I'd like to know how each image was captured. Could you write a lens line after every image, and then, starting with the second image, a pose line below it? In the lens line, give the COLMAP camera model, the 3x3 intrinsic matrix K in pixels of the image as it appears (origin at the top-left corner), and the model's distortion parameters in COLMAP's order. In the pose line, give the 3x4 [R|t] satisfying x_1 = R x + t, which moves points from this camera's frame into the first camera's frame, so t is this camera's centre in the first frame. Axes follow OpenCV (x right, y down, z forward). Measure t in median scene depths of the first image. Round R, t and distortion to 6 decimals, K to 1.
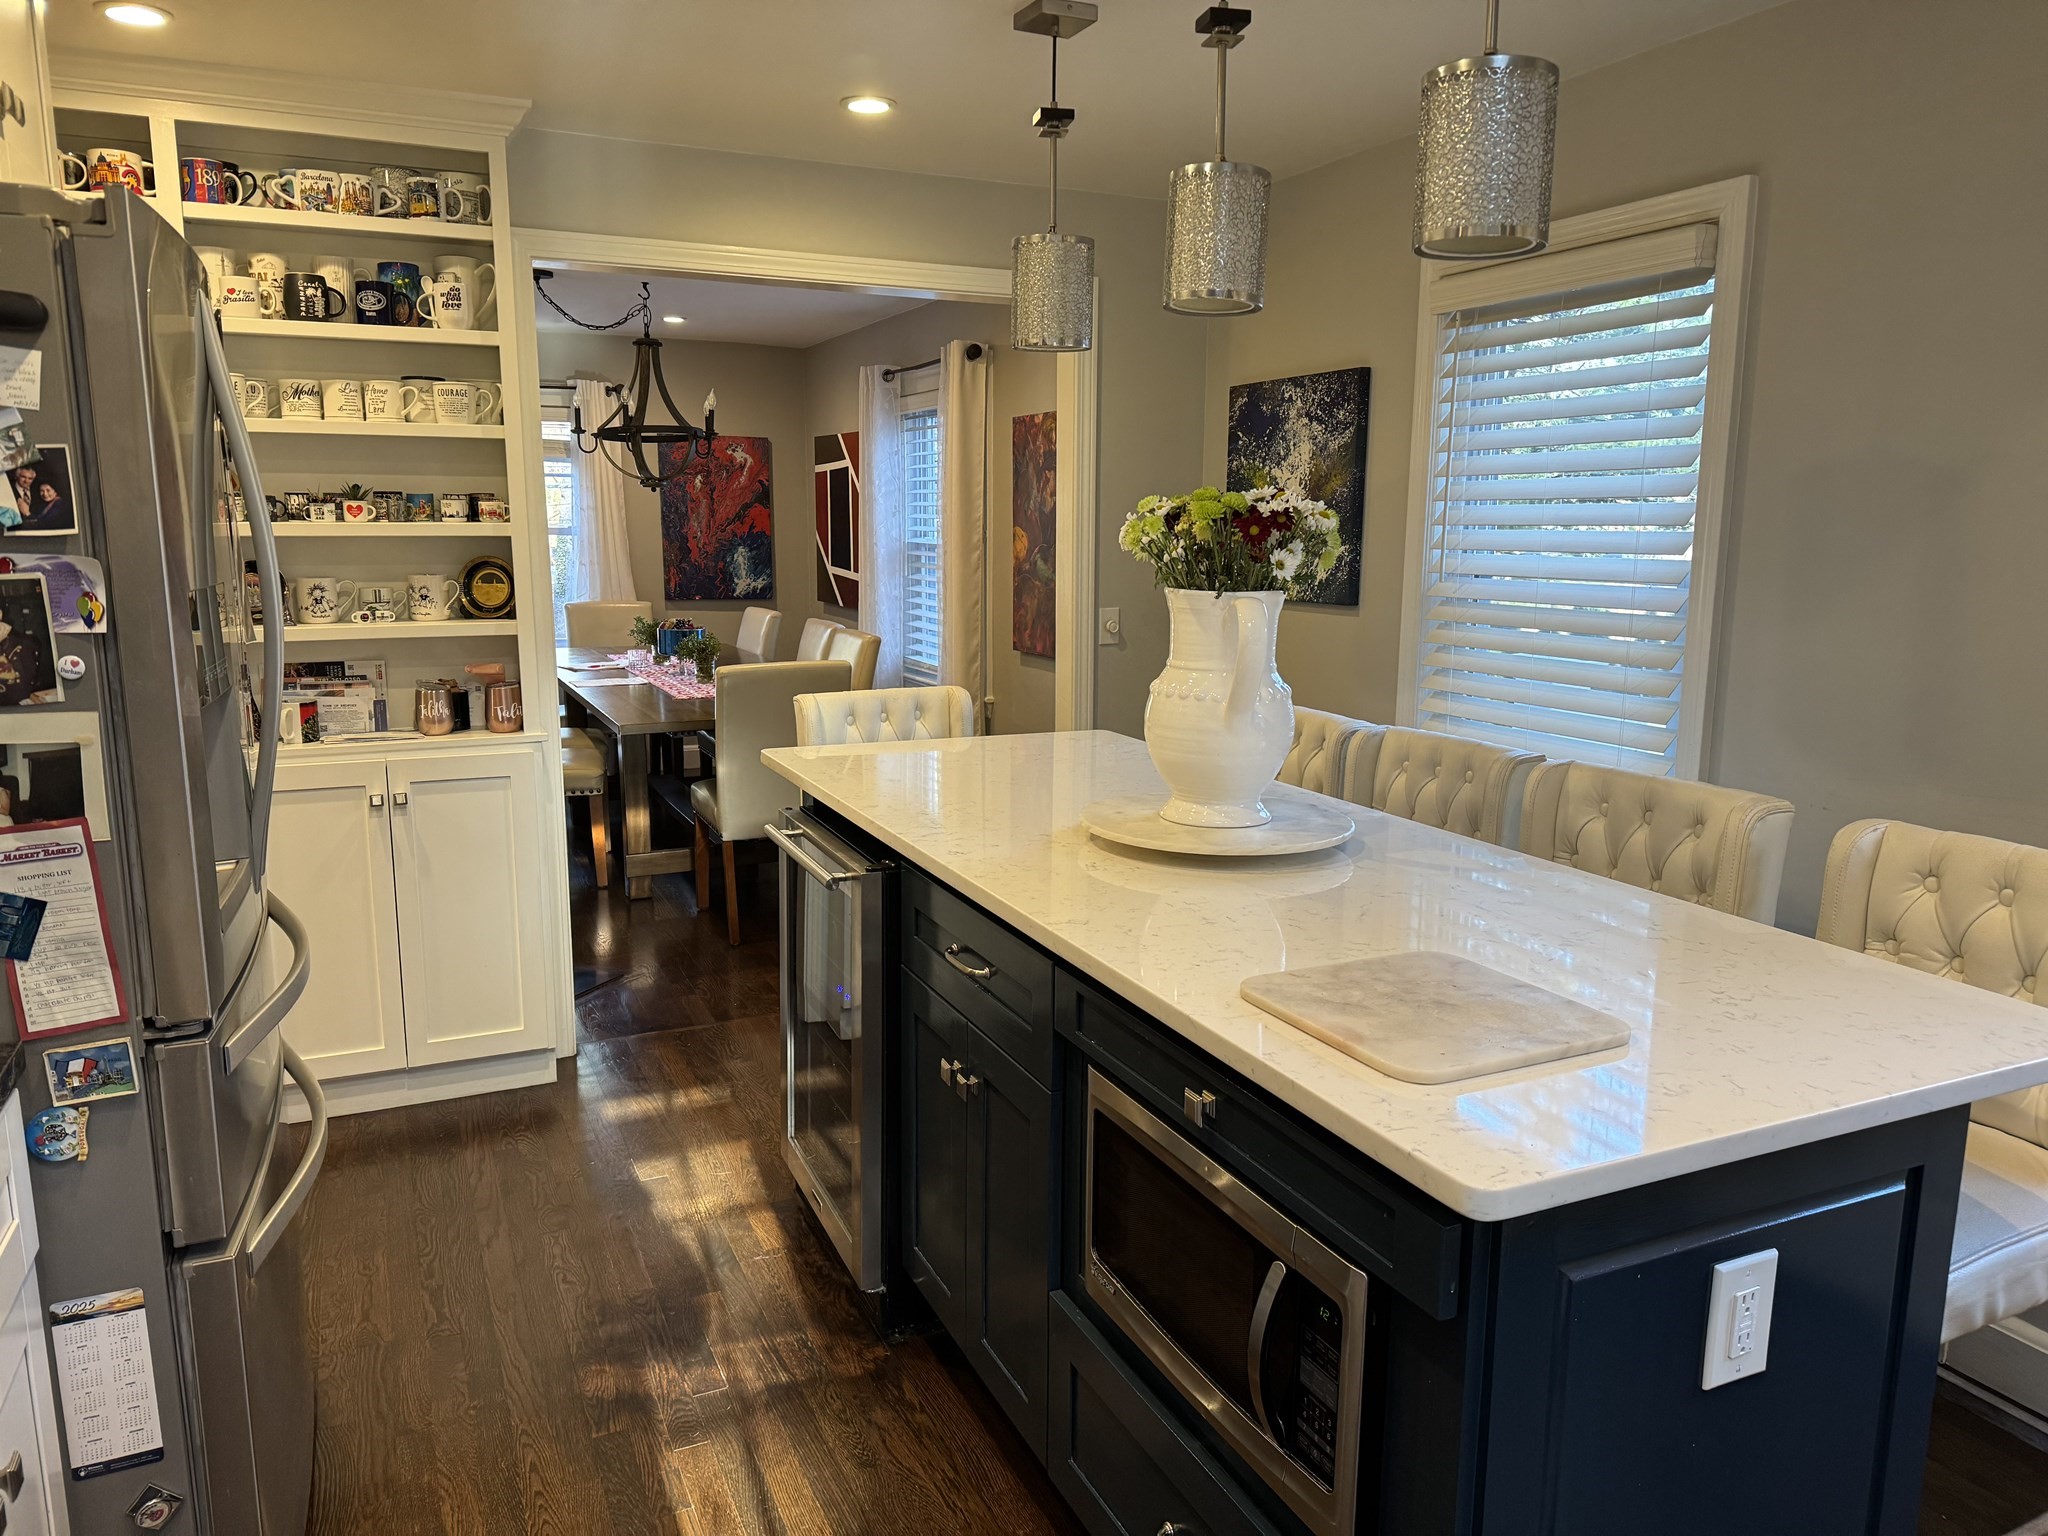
lens RADIAL K [[1413.3, 0, 1023.8], [0, 1413.3, 766.1], [0, 0, 1]] dist [-0.002365, -0.027813]
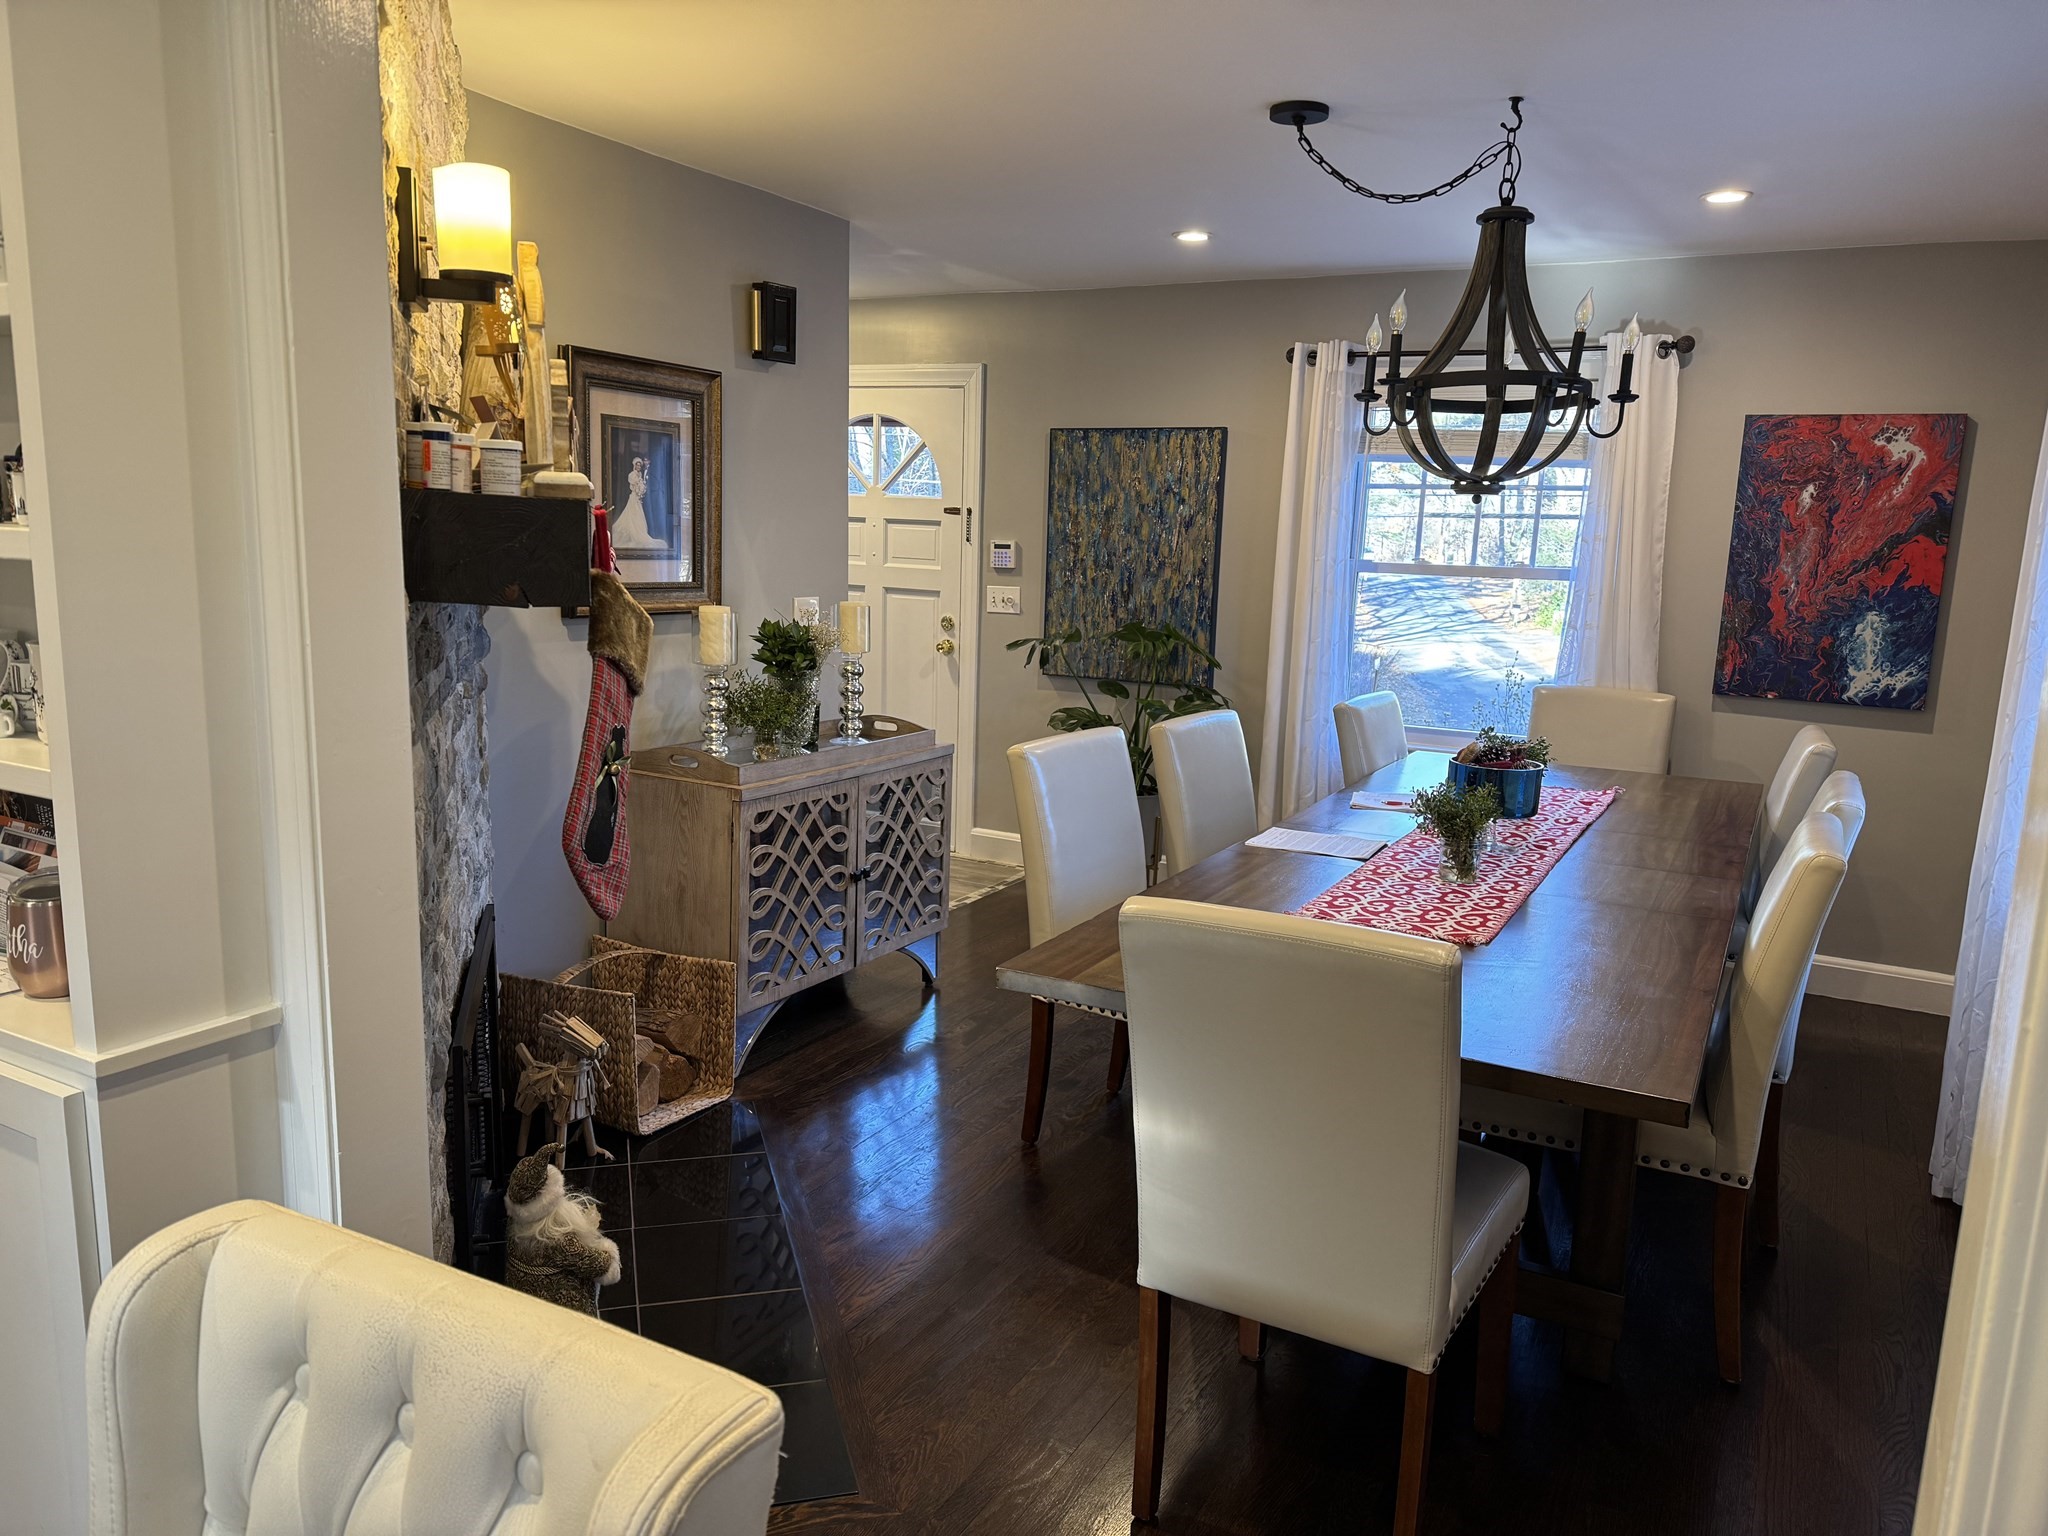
lens RADIAL K [[1413.3, 0, 1014.4], [0, 1413.3, 776.2], [0, 0, 1]] dist [-0.002365, -0.027813]
pose [[0.586634, 0.142367, -0.797241, 0.051877], [-0.159239, 0.985487, 0.058810, -0.070830], [0.794043, 0.092452, 0.600790, 0.407748]]
